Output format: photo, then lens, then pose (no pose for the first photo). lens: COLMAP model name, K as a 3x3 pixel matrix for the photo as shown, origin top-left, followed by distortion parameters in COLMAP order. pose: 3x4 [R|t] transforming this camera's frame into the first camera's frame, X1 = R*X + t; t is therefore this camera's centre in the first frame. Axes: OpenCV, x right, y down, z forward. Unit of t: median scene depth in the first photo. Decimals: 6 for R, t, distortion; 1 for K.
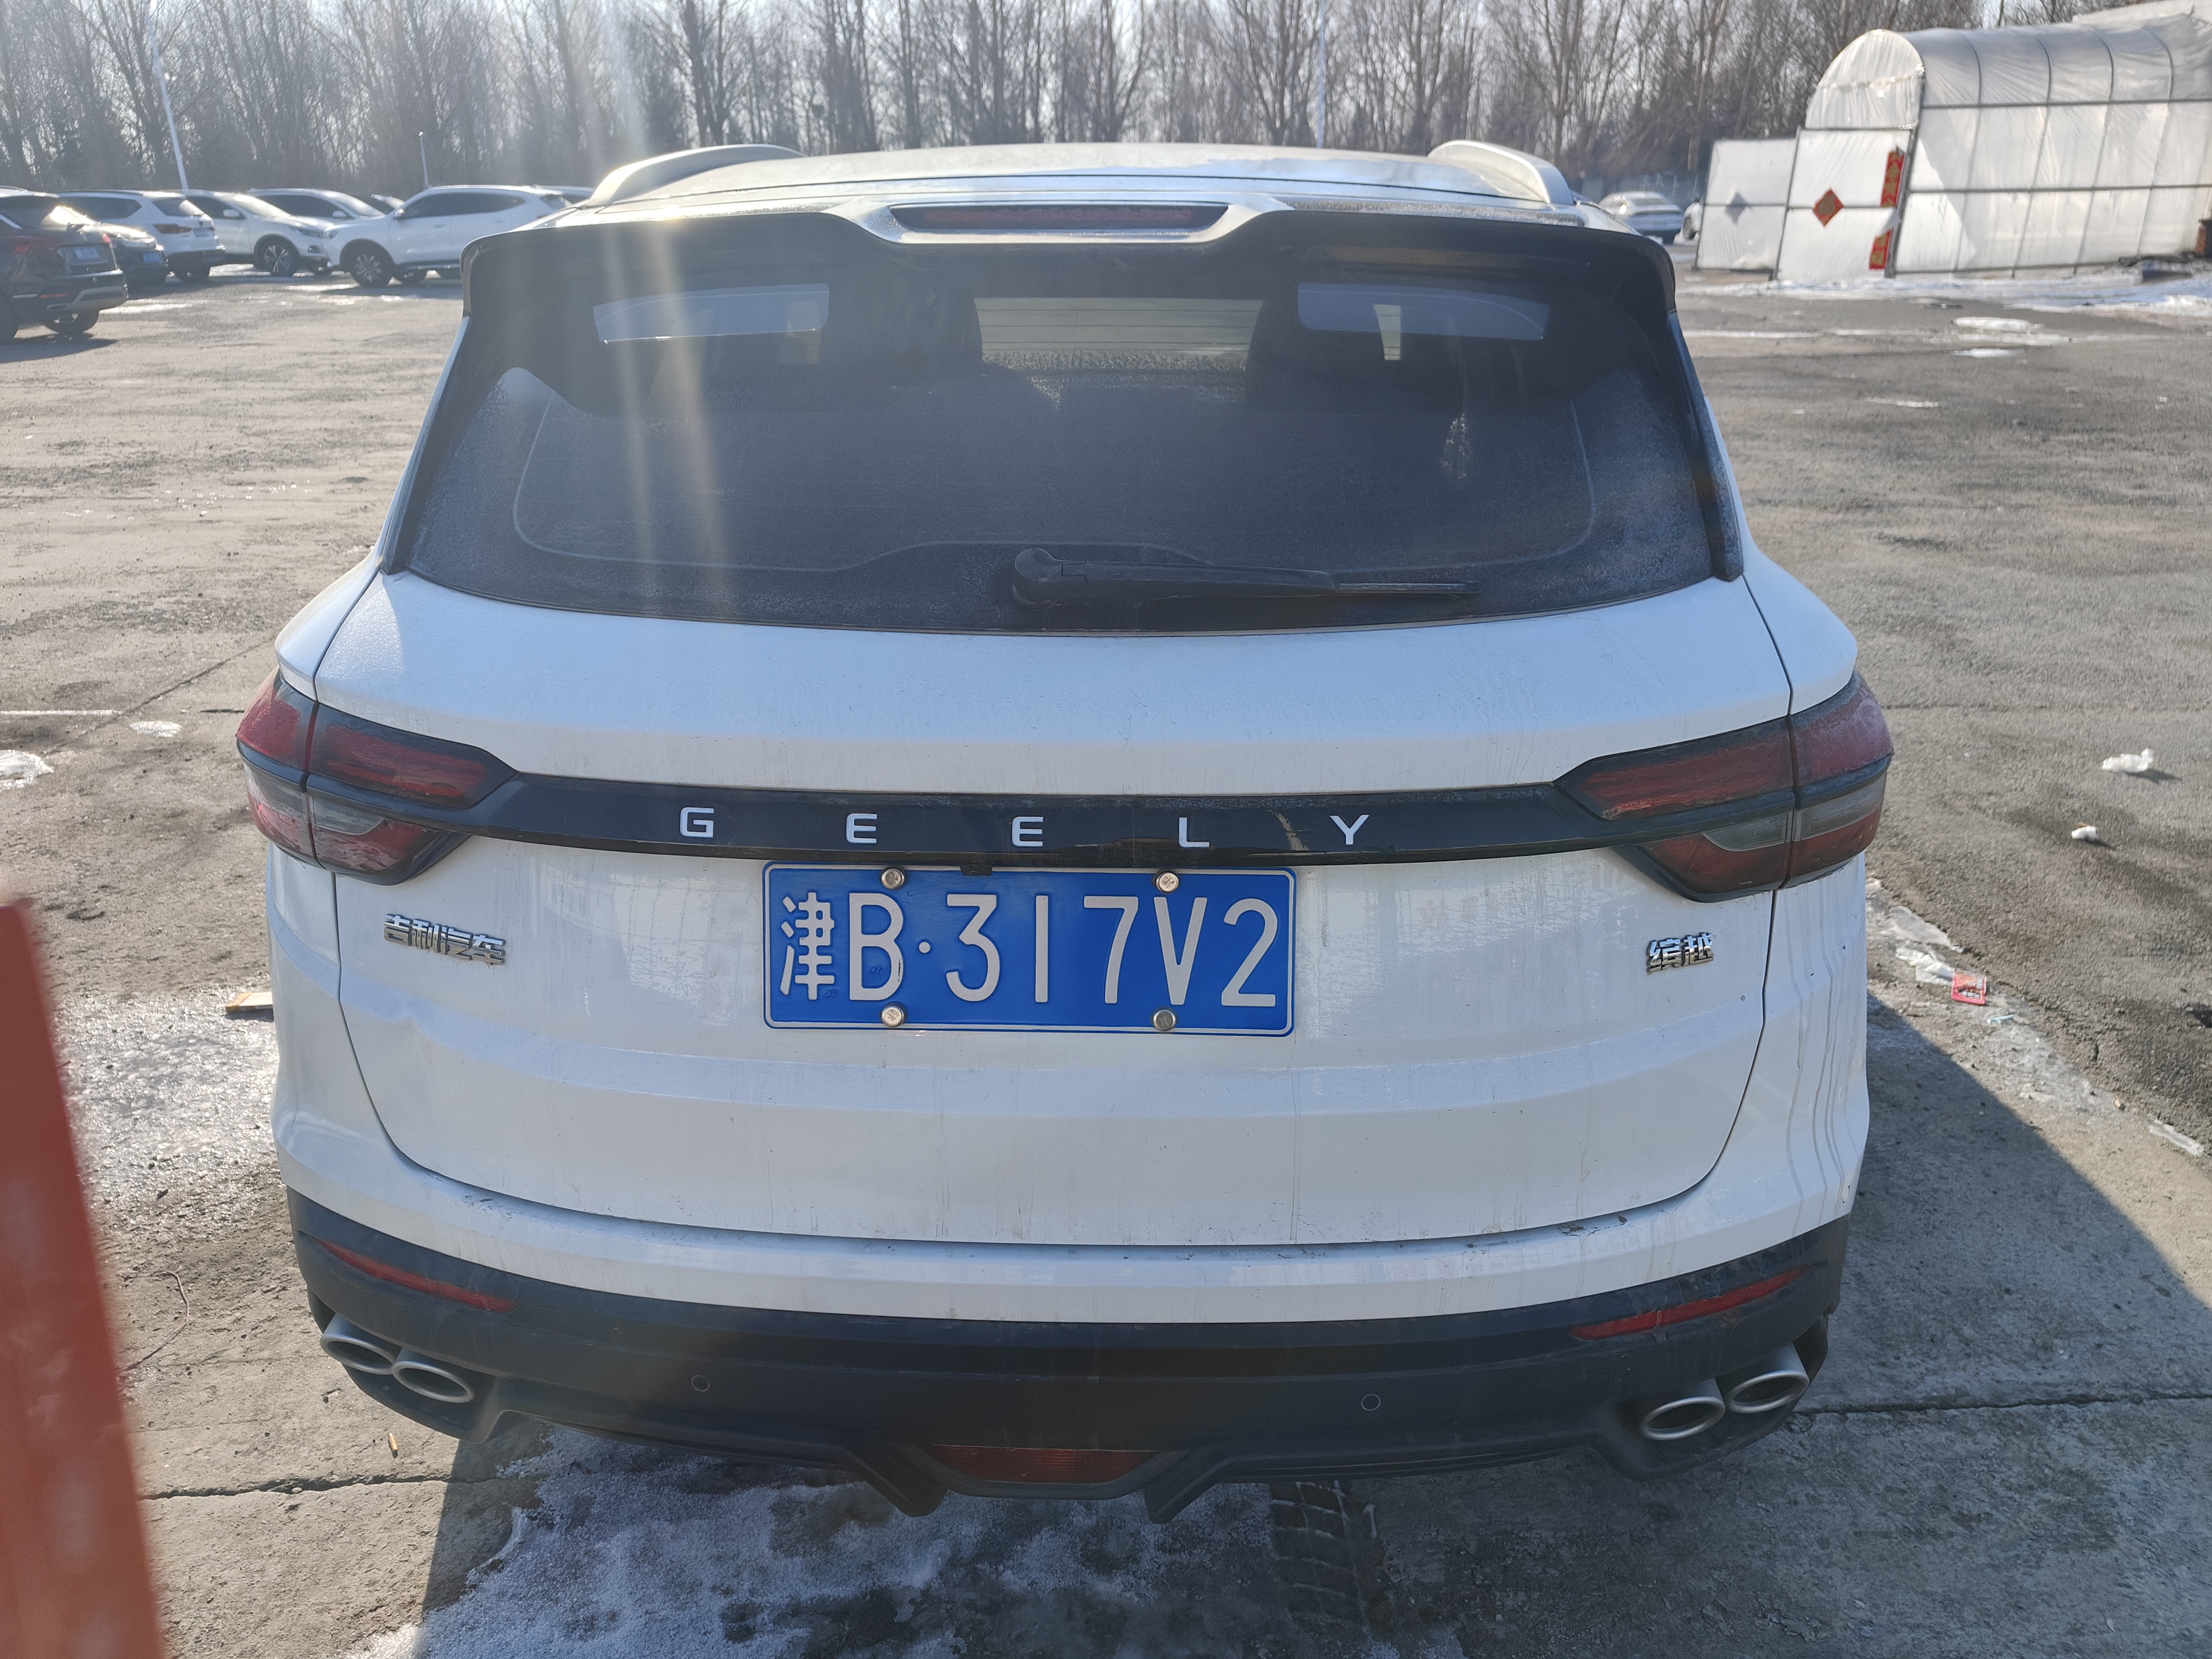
lens RADIAL K [[1536.1, 0, 1115.9], [0, 1536.1, 837.5], [0, 0, 1]] dist [-0.008254, 0.003488]
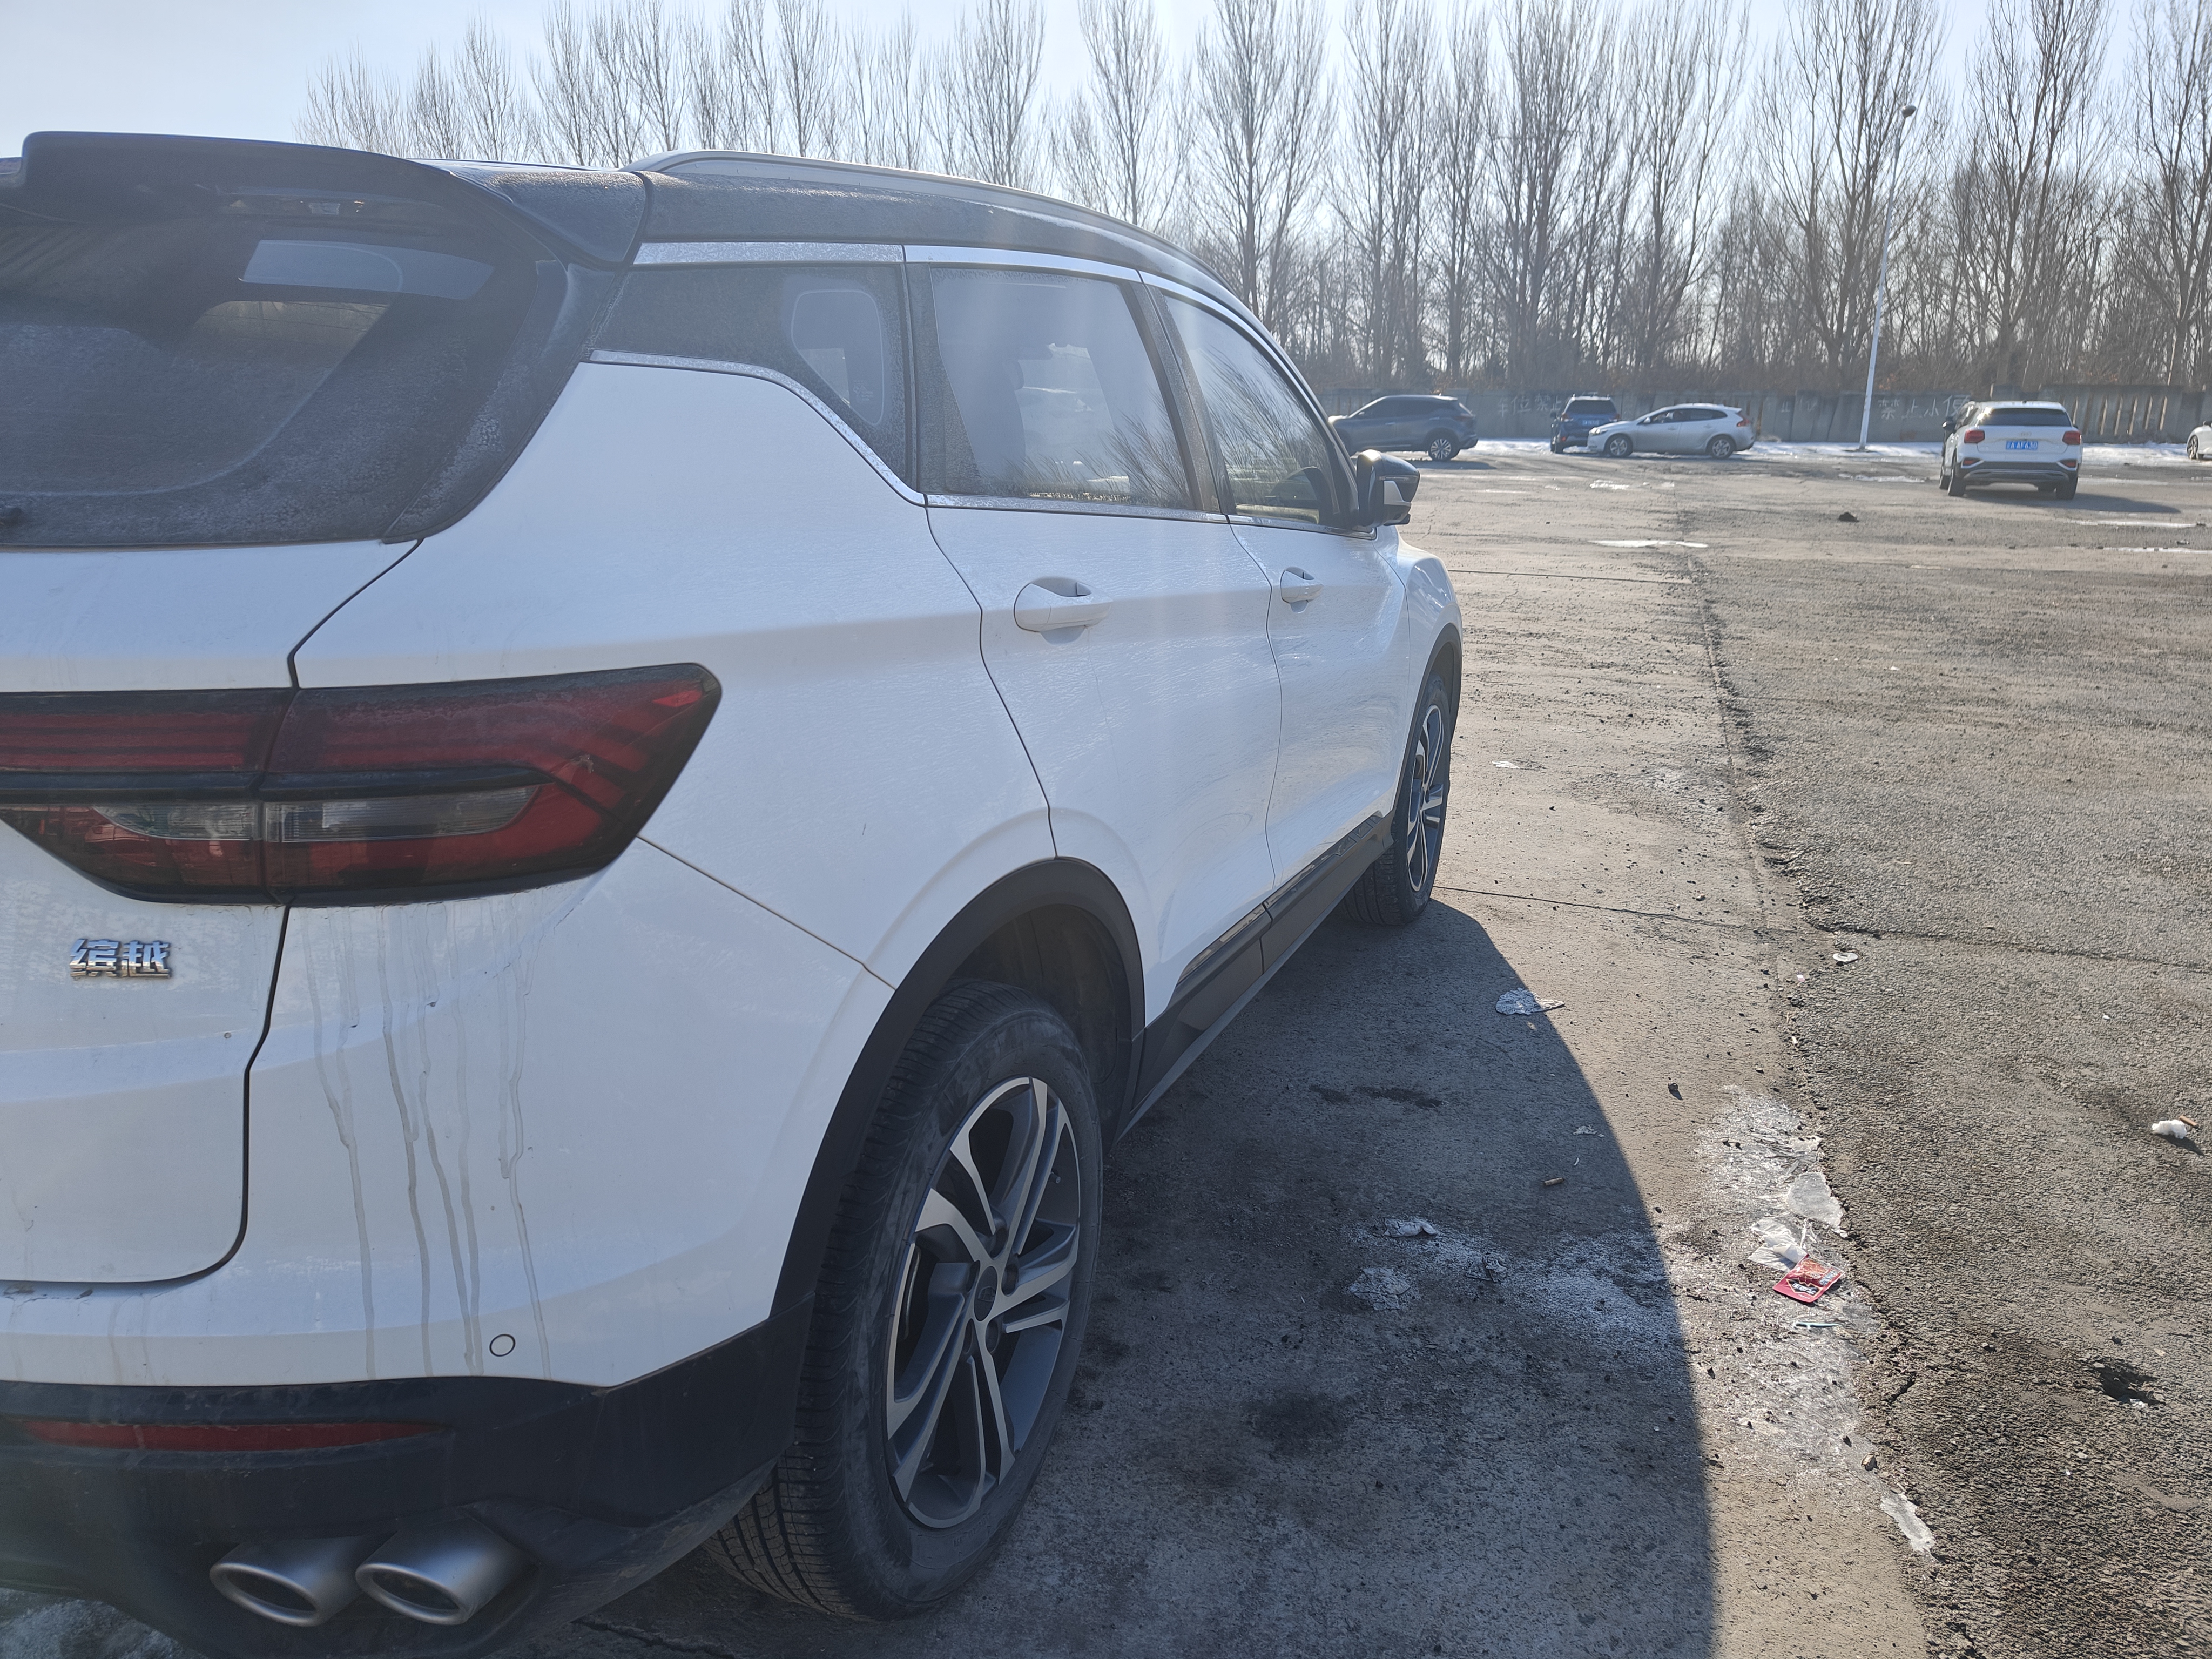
lens RADIAL K [[1536.1, 0, 1107.9], [0, 1536.1, 817.4], [0, 0, 1]] dist [-0.008254, 0.003488]
pose [[0.946090, 0.106406, -0.305927, 0.485009], [-0.145393, 0.983511, -0.107553, 0.005267], [0.289438, 0.146235, 0.945960, 0.162482]]
